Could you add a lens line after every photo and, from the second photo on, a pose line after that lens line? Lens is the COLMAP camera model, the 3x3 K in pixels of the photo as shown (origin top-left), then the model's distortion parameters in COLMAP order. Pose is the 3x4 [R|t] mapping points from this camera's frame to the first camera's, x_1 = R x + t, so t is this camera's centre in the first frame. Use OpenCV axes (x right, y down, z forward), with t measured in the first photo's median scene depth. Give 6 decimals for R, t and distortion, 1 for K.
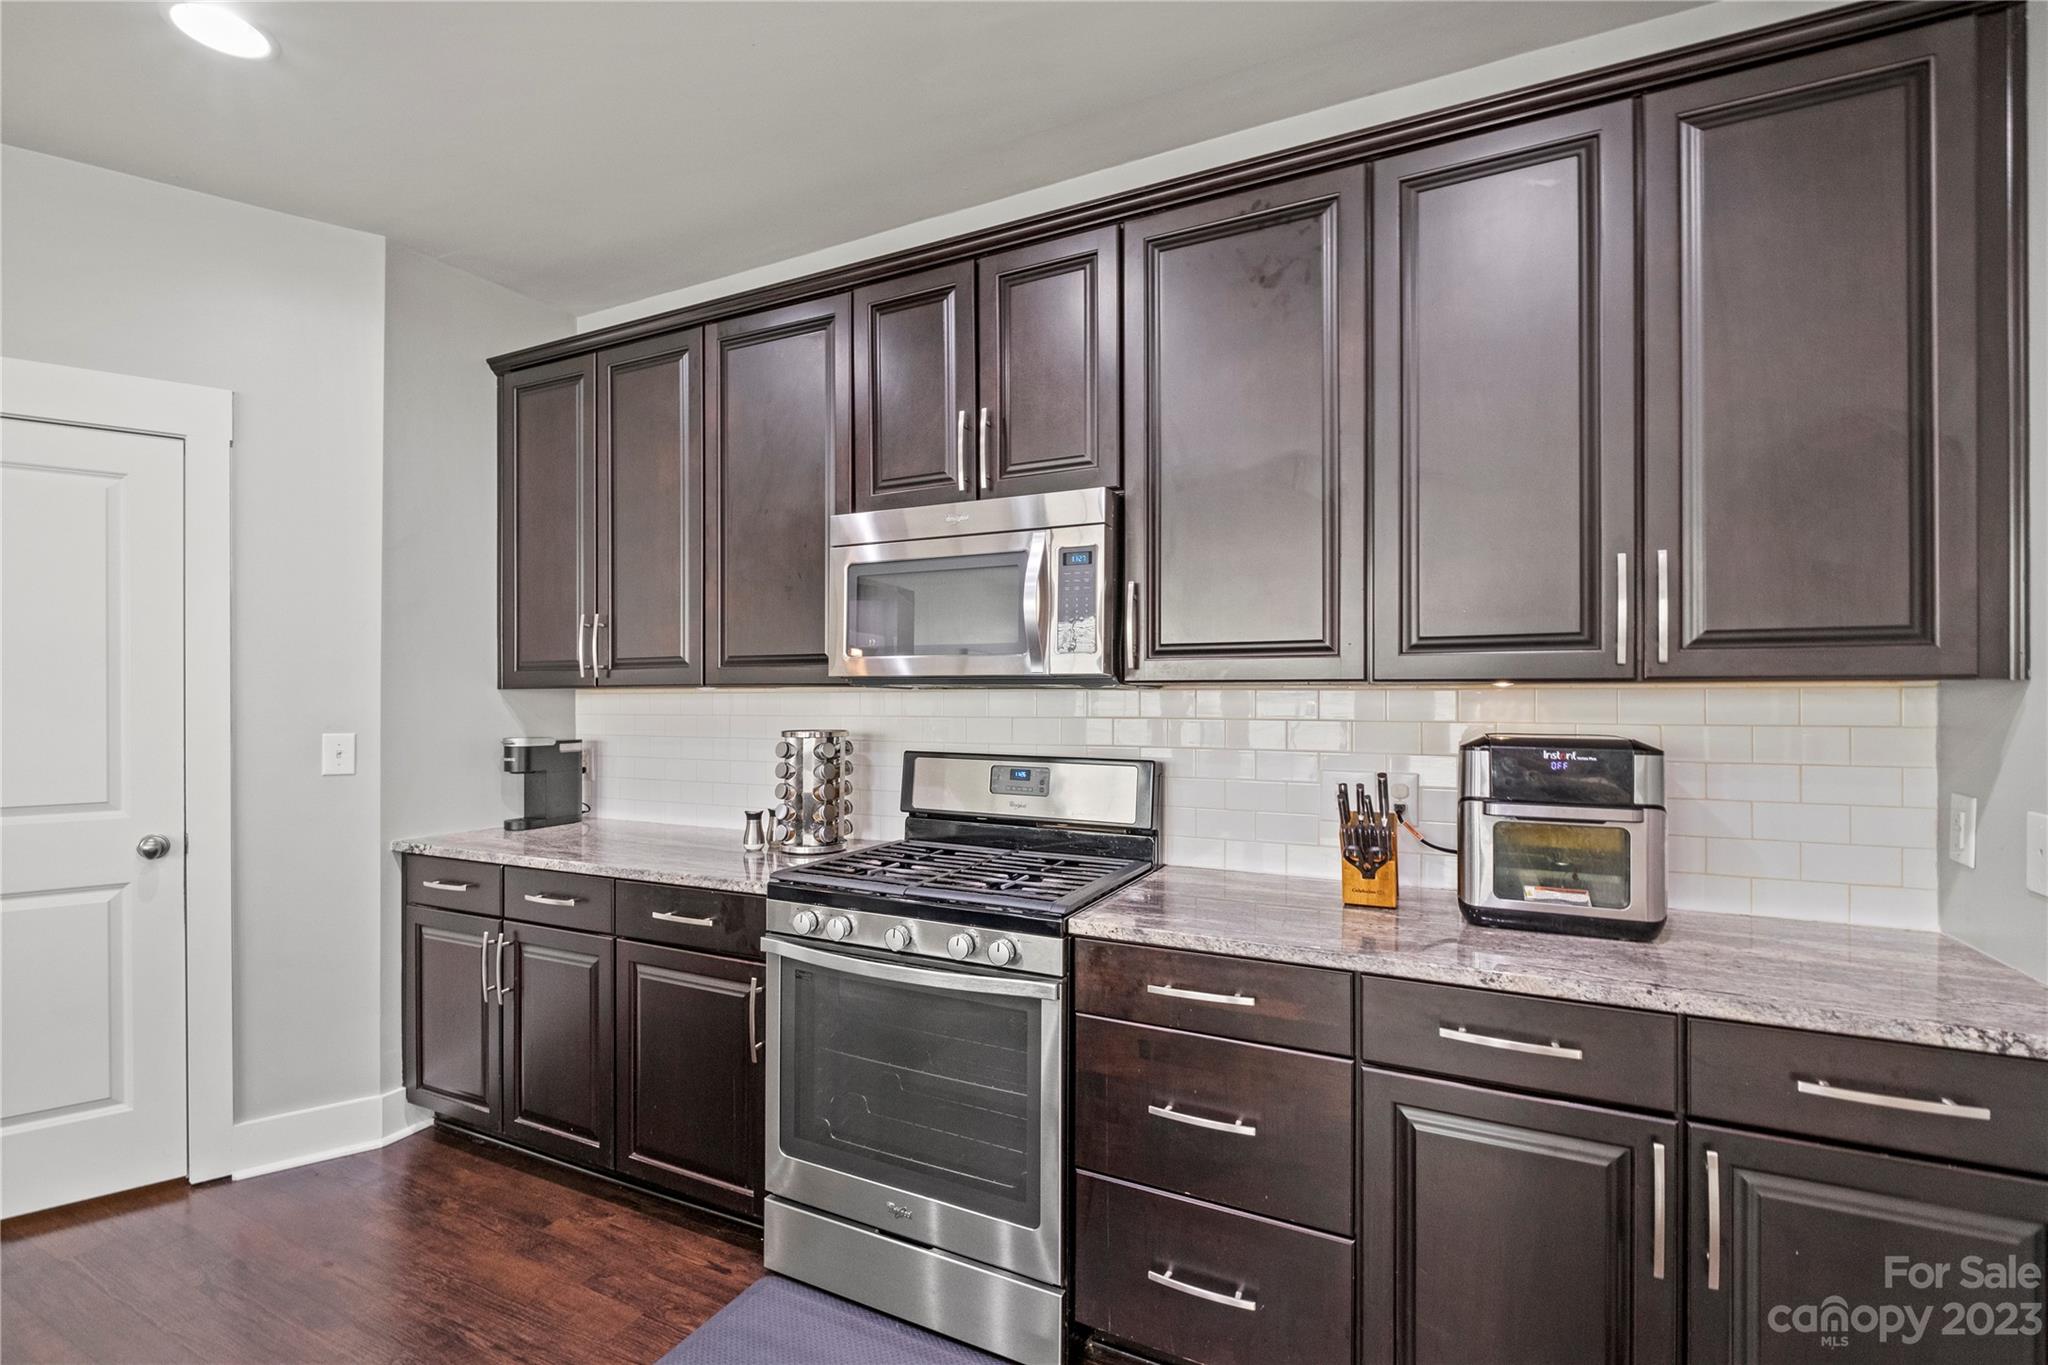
lens RADIAL K [[893.7, 0, 1030.0], [0, 893.7, 693.2], [0, 0, 1]] dist [0.003083, -0.005336]
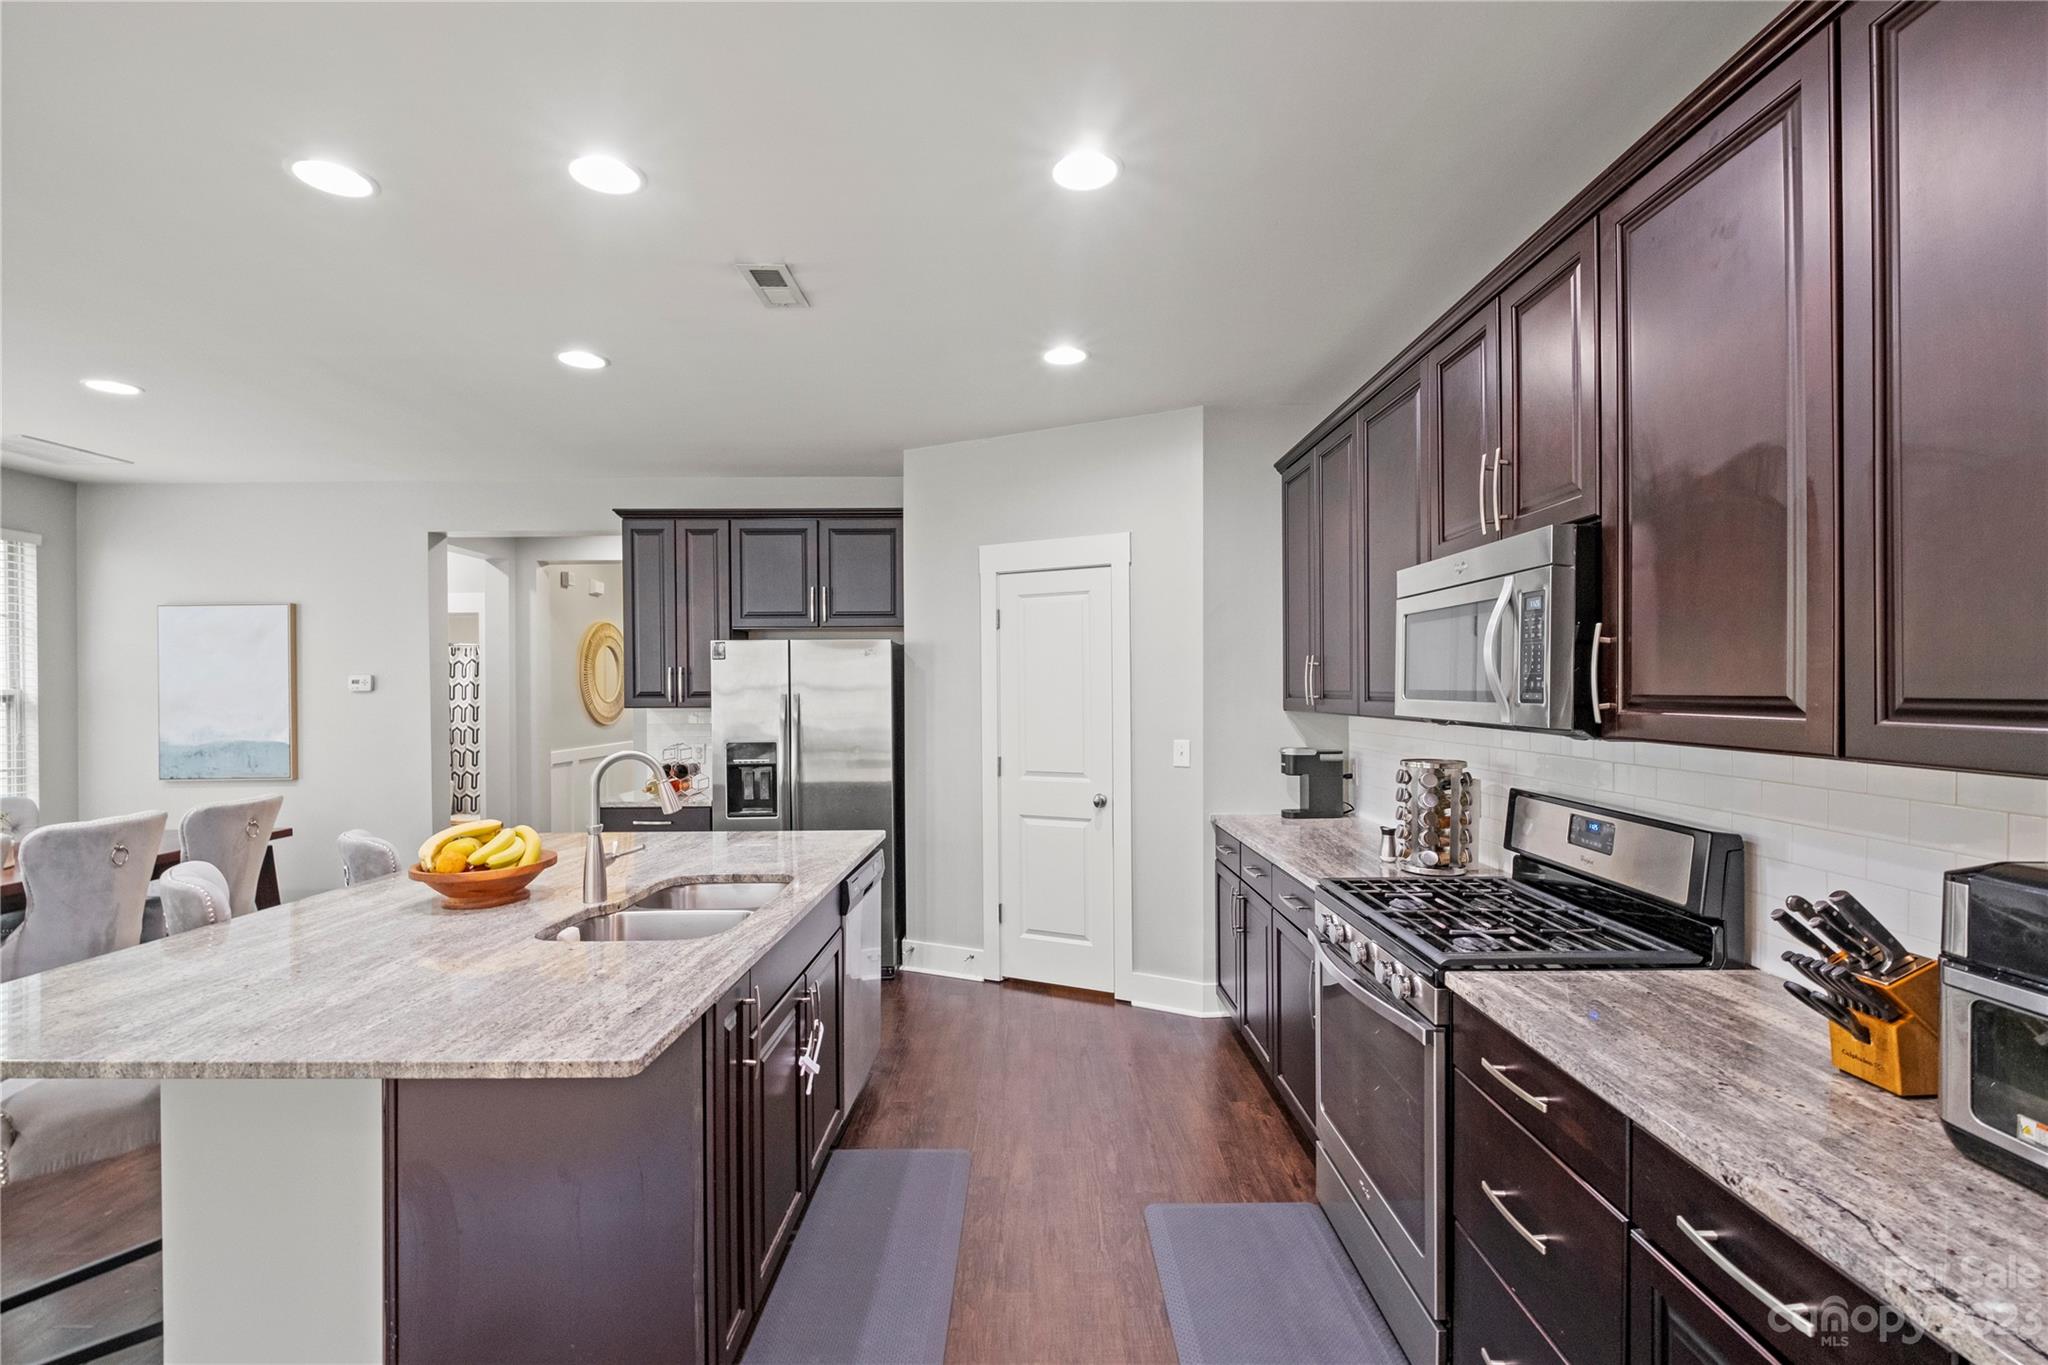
lens RADIAL K [[899.5, 0, 1037.4], [0, 899.5, 688.2], [0, 0, 1]] dist [-0.004883, -0.001258]
pose [[0.450137, 0.000050, -0.892959, 0.550414], [0.008212, 0.999957, 0.004196, -0.058410], [0.892921, -0.009222, 0.450118, 0.090097]]
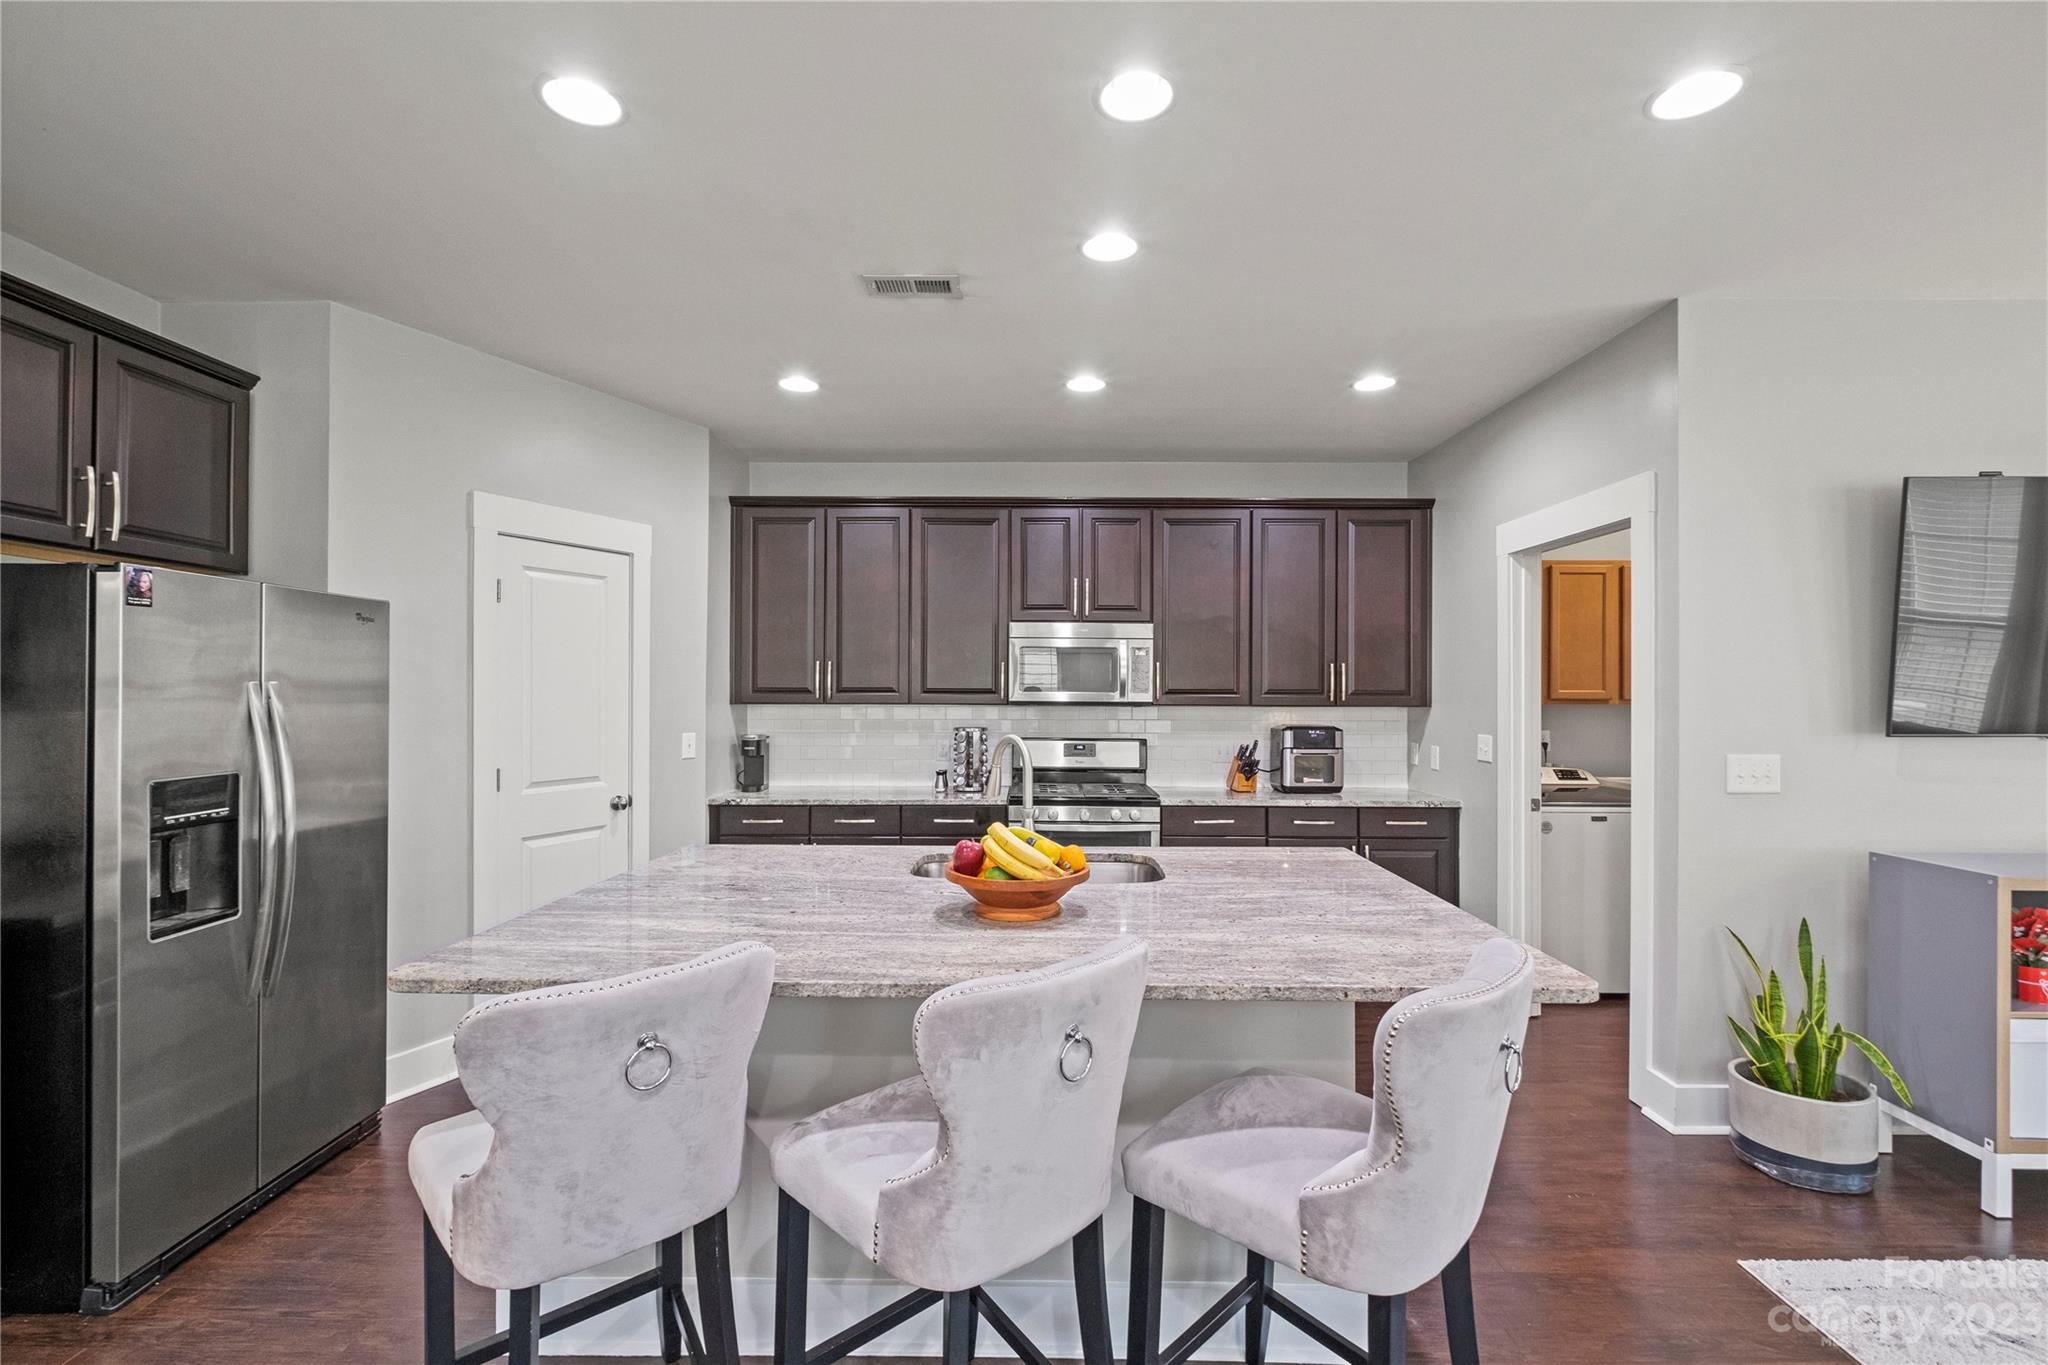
lens RADIAL K [[892.5, 0, 1025.3], [0, 892.5, 687.7], [0, 0, 1]] dist [-0.004025, -0.001092]
pose [[0.901926, 0.007177, 0.431831, -1.019069], [-0.005578, 0.999972, -0.004968, -0.036617], [-0.431854, 0.002072, 0.901941, -0.816687]]
